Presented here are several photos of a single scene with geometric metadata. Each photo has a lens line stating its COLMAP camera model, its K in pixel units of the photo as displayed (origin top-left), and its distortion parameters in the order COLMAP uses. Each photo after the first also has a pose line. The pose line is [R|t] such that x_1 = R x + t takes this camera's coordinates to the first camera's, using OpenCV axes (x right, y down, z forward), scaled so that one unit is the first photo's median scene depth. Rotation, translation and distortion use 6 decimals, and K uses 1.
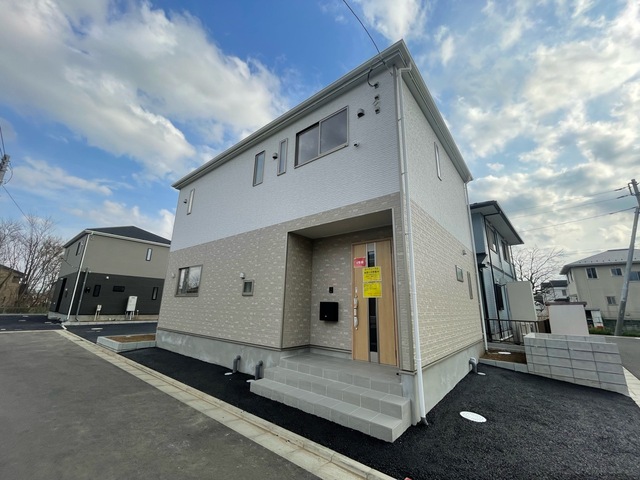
lens RADIAL K [[261.0, 0, 319.8], [0, 261.0, 237.0], [0, 0, 1]] dist [-0.003398, -0.000217]
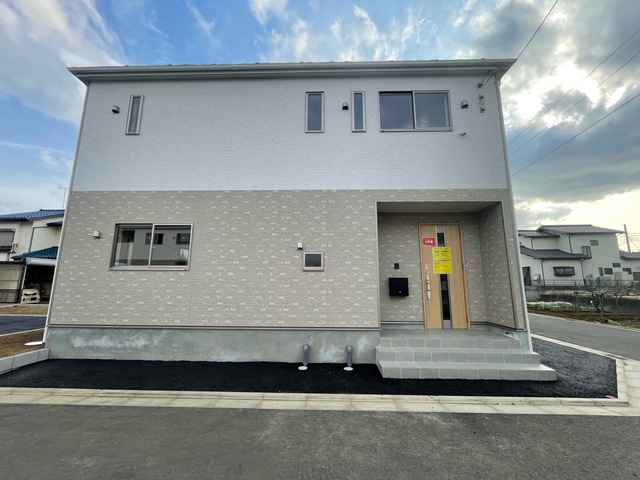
lens RADIAL K [[261.0, 0, 319.8], [0, 261.0, 237.0], [0, 0, 1]] dist [-0.003398, -0.000217]
pose [[0.792957, 0.088360, 0.602836, -0.887812], [-0.143617, 0.988655, 0.044000, 0.098552], [-0.592109, -0.121467, 0.796651, 0.421585]]
